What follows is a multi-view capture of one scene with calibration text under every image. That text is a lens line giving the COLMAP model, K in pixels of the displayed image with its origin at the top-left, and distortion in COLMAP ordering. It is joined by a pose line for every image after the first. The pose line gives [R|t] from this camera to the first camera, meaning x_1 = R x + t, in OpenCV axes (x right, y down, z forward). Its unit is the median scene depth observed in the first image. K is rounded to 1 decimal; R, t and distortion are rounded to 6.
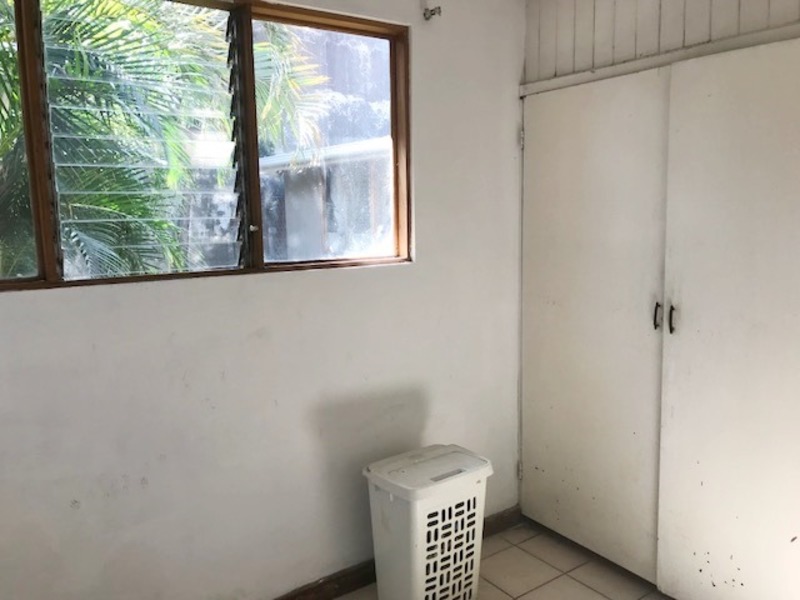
lens RADIAL K [[659.4, 0, 400.0], [0, 659.4, 300.0], [0, 0, 1]] dist [0.042605, -0.005822]
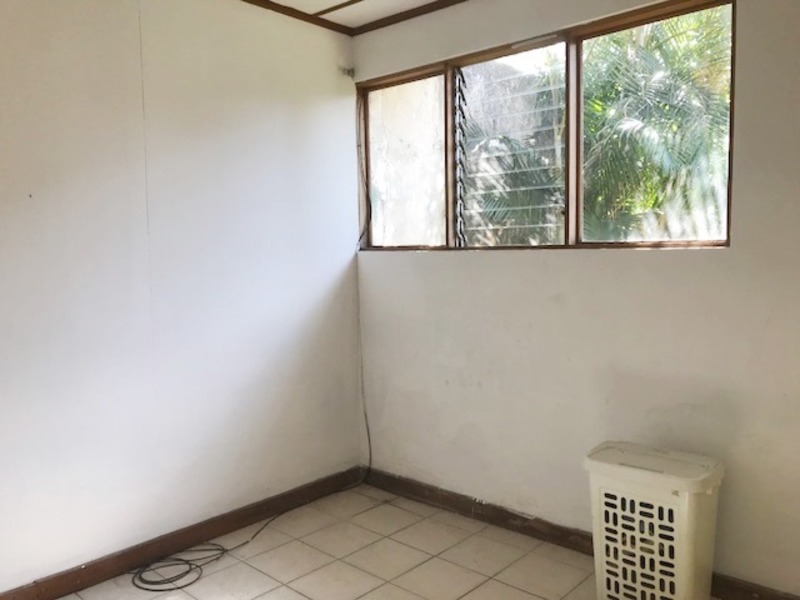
lens RADIAL K [[659.4, 0, 400.0], [0, 659.4, 300.0], [0, 0, 1]] dist [0.042605, -0.005822]
pose [[0.206699, 0.093043, -0.973971, 0.890678], [-0.120702, 0.990289, 0.068986, 0.004431], [0.970931, 0.103301, 0.215922, 0.436214]]
